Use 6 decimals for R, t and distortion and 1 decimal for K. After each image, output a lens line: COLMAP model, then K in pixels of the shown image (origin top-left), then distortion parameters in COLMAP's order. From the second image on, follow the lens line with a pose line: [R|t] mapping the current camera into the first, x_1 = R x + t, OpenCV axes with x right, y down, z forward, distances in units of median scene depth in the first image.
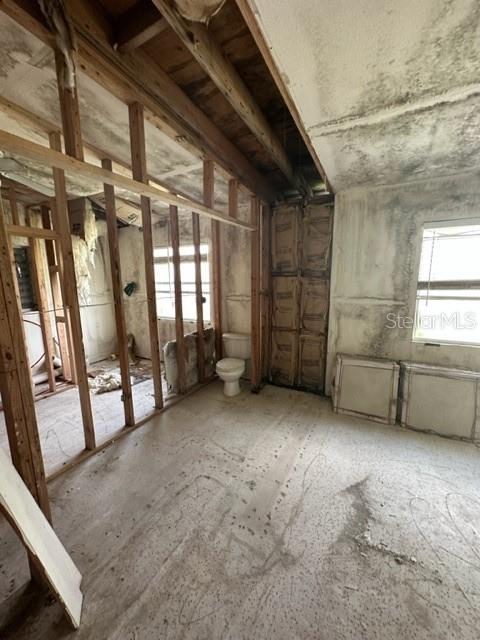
lens RADIAL K [[257.2, 0, 238.9], [0, 257.2, 320.5], [0, 0, 1]] dist [-0.004250, 0.000962]
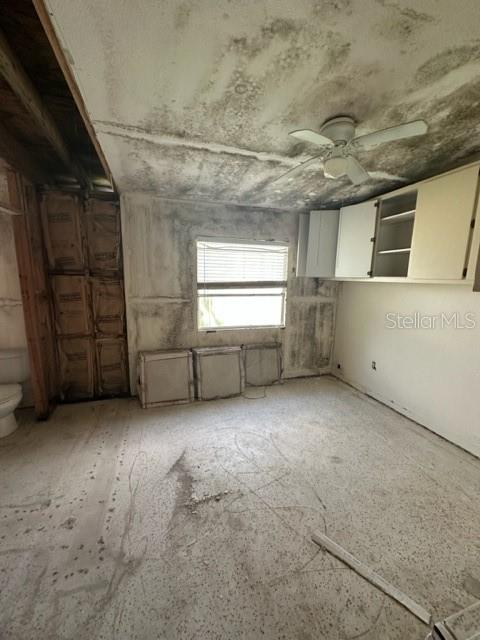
lens RADIAL K [[257.2, 0, 241.0], [0, 257.2, 320.7], [0, 0, 1]] dist [-0.004250, 0.000962]
pose [[0.686011, -0.099560, 0.720748, -0.084059], [0.095233, 0.994358, 0.046712, -0.007169], [-0.721332, 0.036594, 0.691622, -0.011022]]
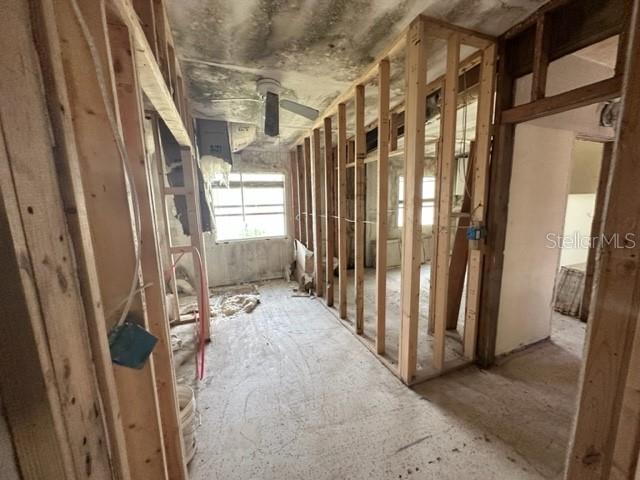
lens RADIAL K [[257.2, 0, 320.2], [0, 257.2, 239.6], [0, 0, 1]] dist [-0.004250, 0.000962]
pose [[0.634270, -0.123190, 0.763234, -1.609736], [0.142847, 0.988899, 0.040904, -0.007446], [-0.759800, 0.083082, 0.644826, 0.131265]]
